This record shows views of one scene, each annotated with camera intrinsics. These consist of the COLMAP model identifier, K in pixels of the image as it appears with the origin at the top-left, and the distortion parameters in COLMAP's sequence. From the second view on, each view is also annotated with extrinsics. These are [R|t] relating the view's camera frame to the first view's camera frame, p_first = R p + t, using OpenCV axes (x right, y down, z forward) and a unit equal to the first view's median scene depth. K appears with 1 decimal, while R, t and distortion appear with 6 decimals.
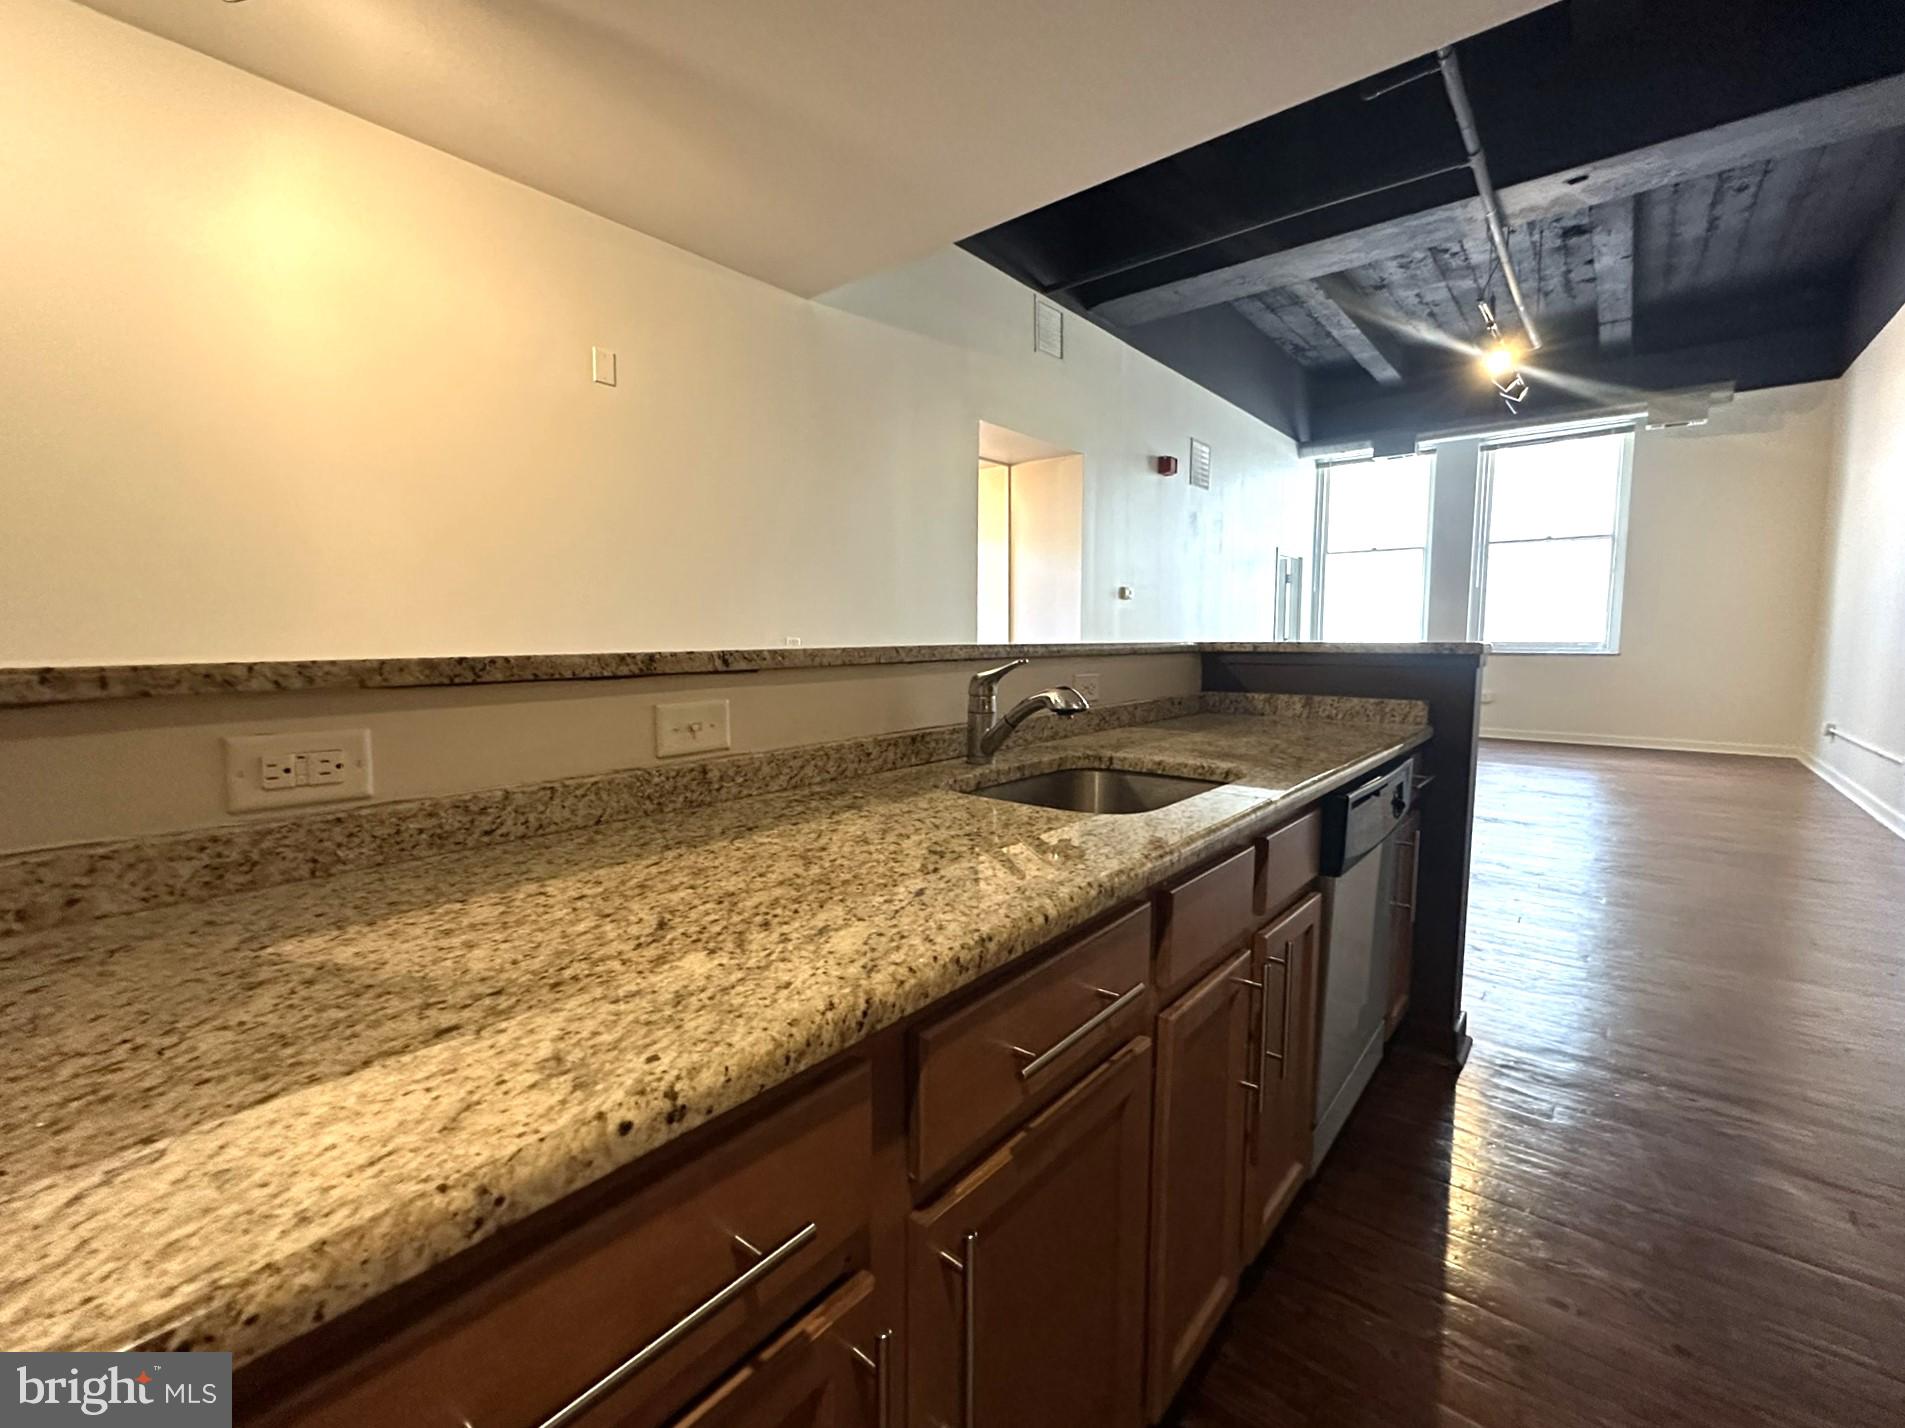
lens RADIAL K [[815.3, 0, 950.2], [0, 815.3, 711.7], [0, 0, 1]] dist [-0.003821, 0.000560]
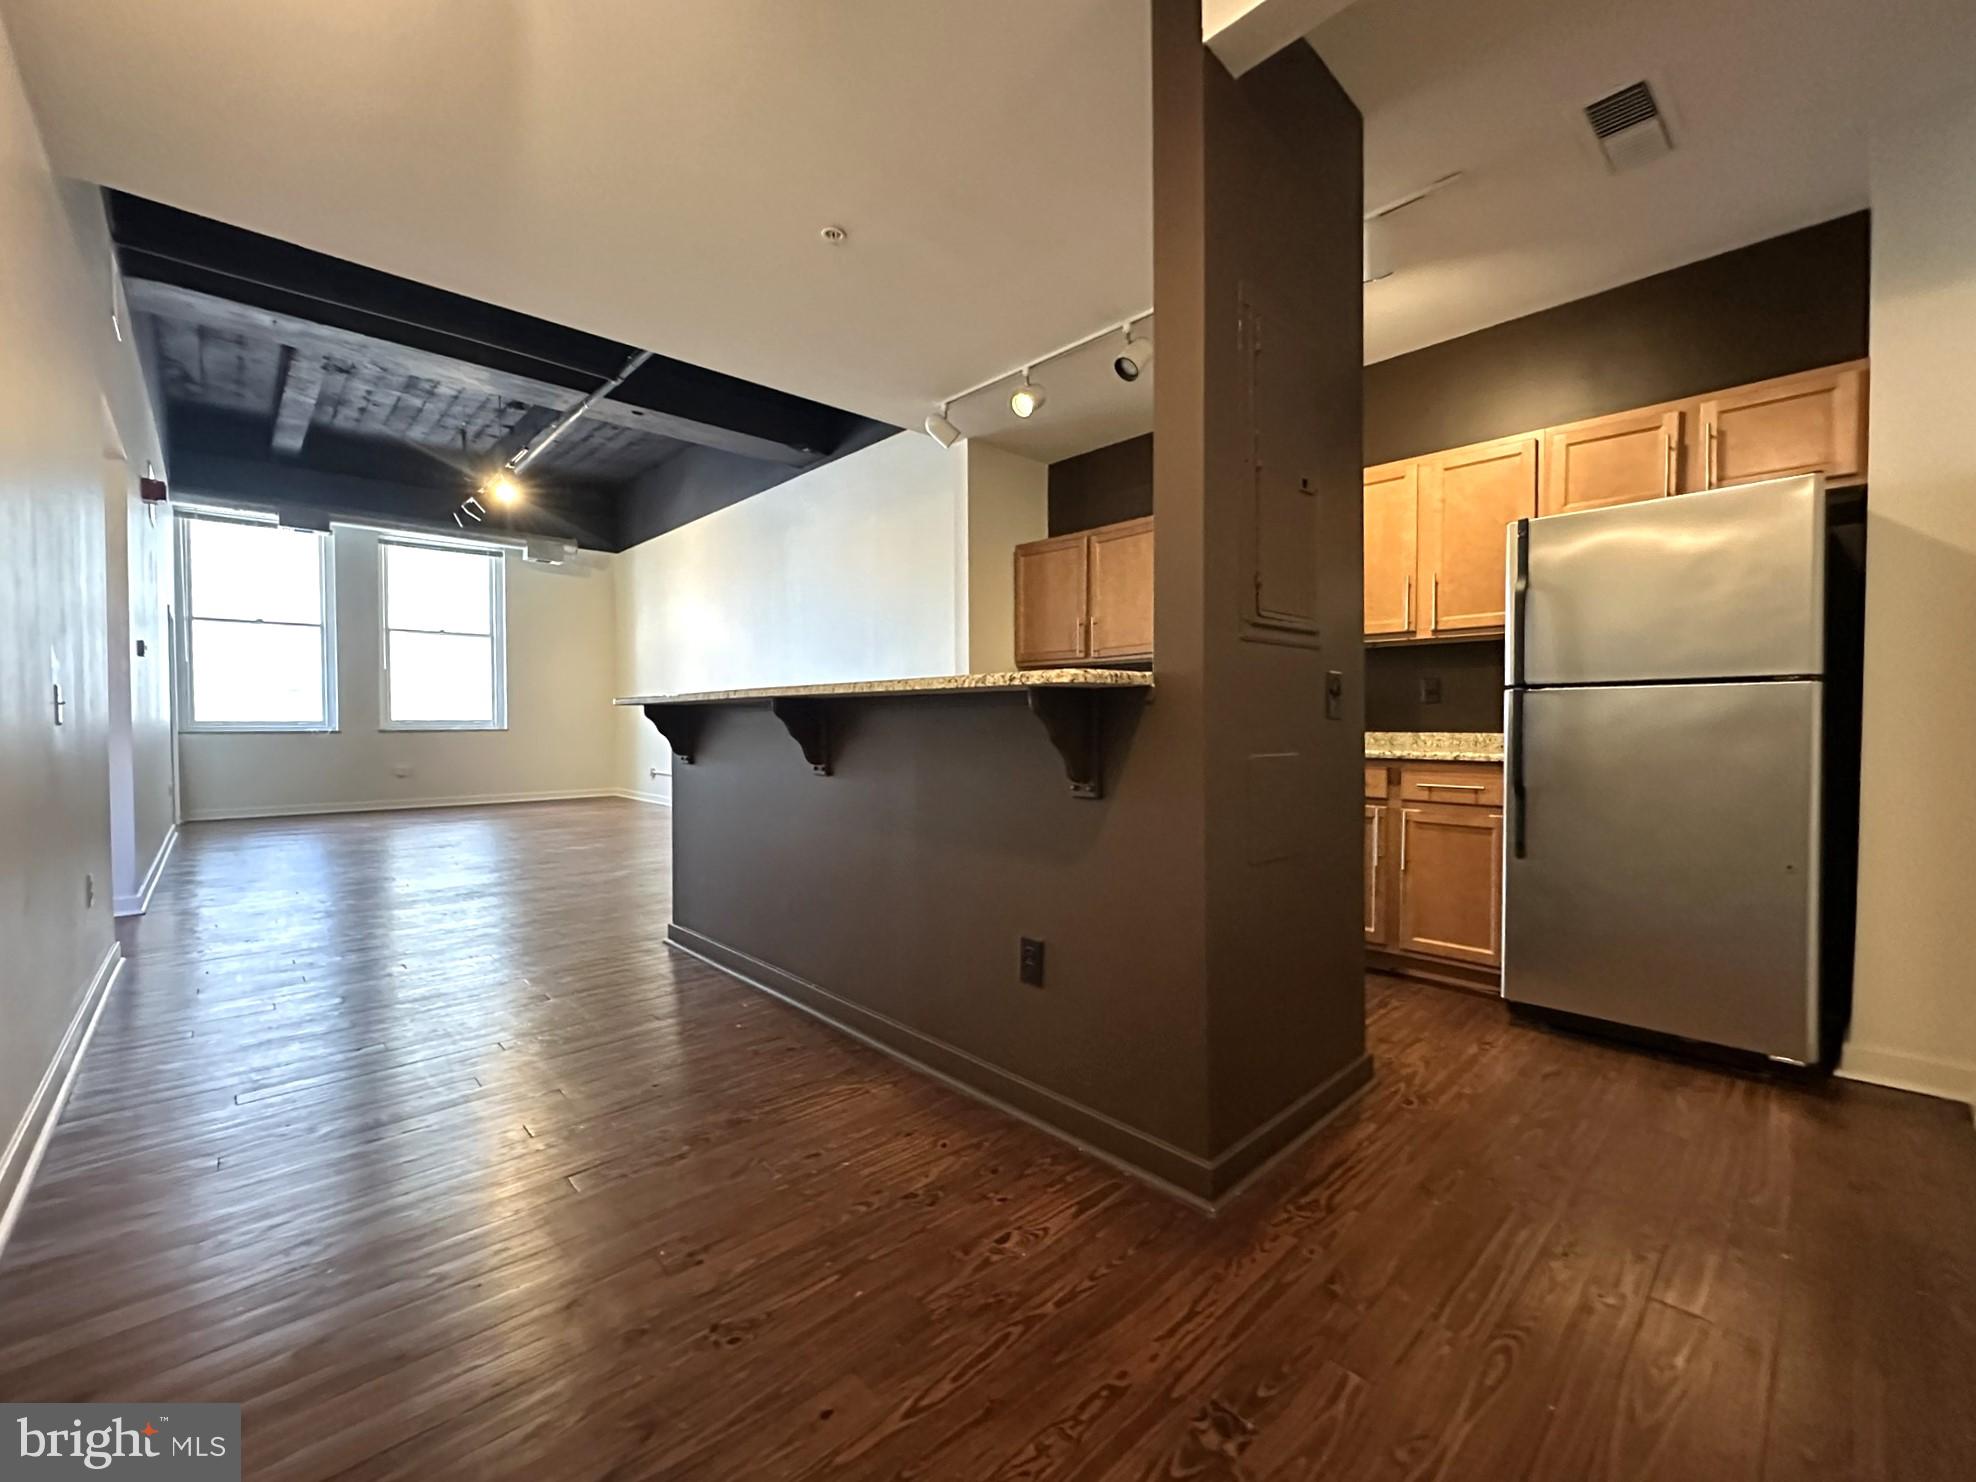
lens RADIAL K [[814.8, 0, 986.5], [0, 814.8, 737.9], [0, 0, 1]] dist [-0.002148, 0.000446]
pose [[0.124843, -0.018737, 0.992000, -0.560117], [0.097362, 0.995228, 0.006545, 0.011571], [-0.987388, 0.095766, 0.126071, 0.169236]]
